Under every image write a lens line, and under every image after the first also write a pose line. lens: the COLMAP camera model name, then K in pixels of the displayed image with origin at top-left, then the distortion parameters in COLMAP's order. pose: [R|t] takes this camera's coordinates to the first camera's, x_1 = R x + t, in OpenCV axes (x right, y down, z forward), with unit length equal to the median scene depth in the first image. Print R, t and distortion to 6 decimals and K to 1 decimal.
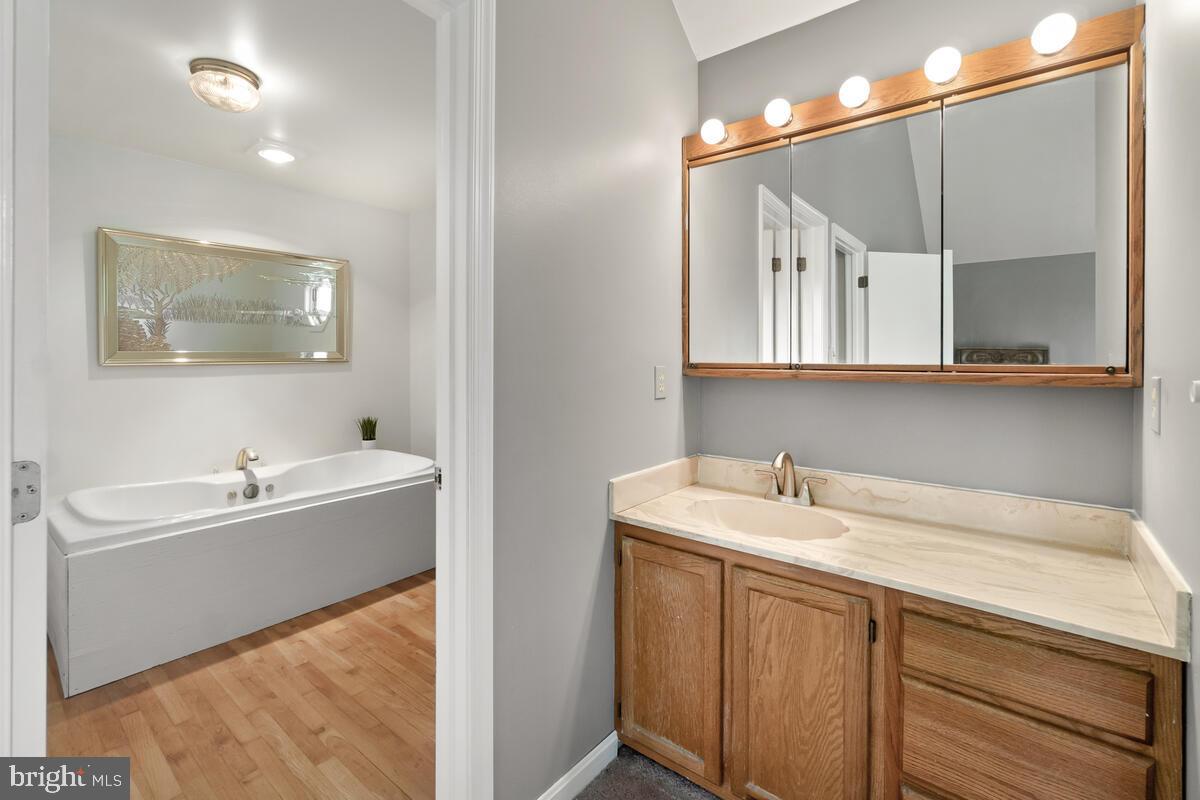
lens RADIAL K [[539.8, 0, 612.0], [0, 539.8, 359.9], [0, 0, 1]] dist [-0.000940, -0.000005]
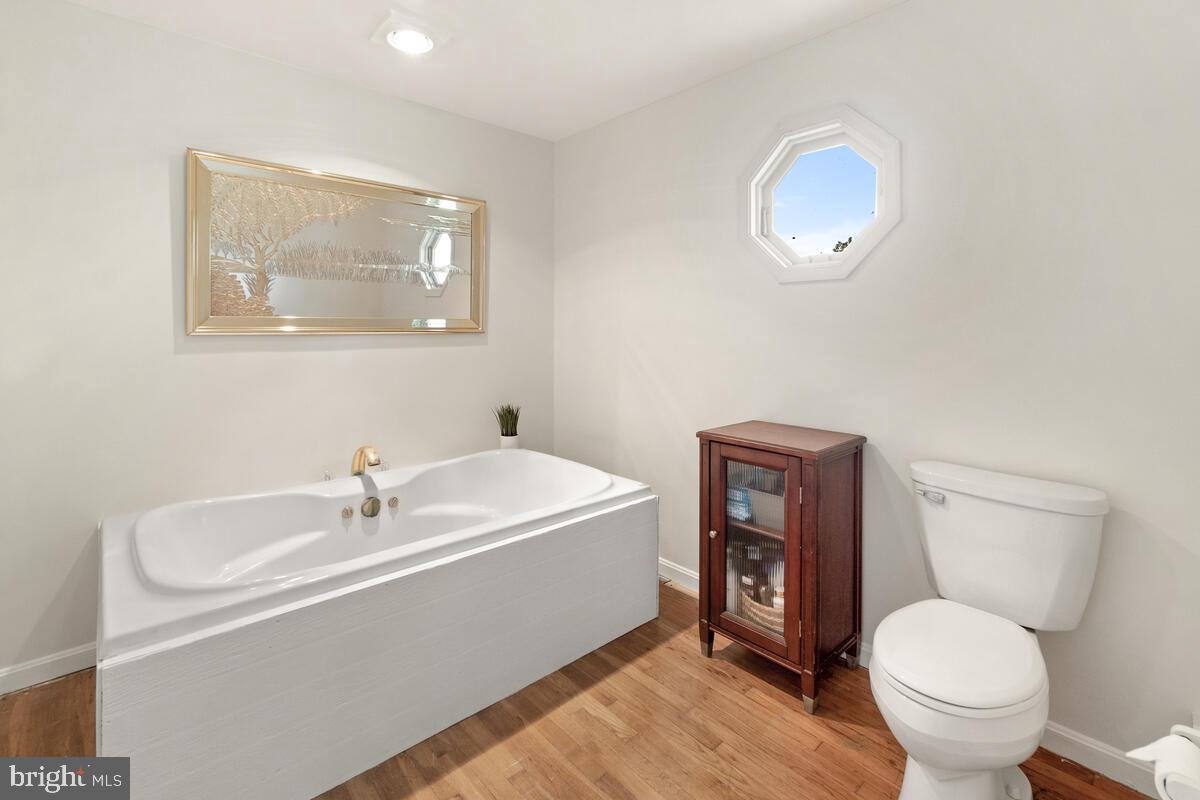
lens RADIAL K [[547.8, 0, 603.7], [0, 547.8, 330.8], [0, 0, 1]] dist [0.000970, 0.000467]
pose [[0.987743, 0.009171, -0.155820, -0.270340], [-0.009373, 0.999956, -0.000562, -0.000162], [0.155808, 0.002016, 0.987785, 0.348841]]
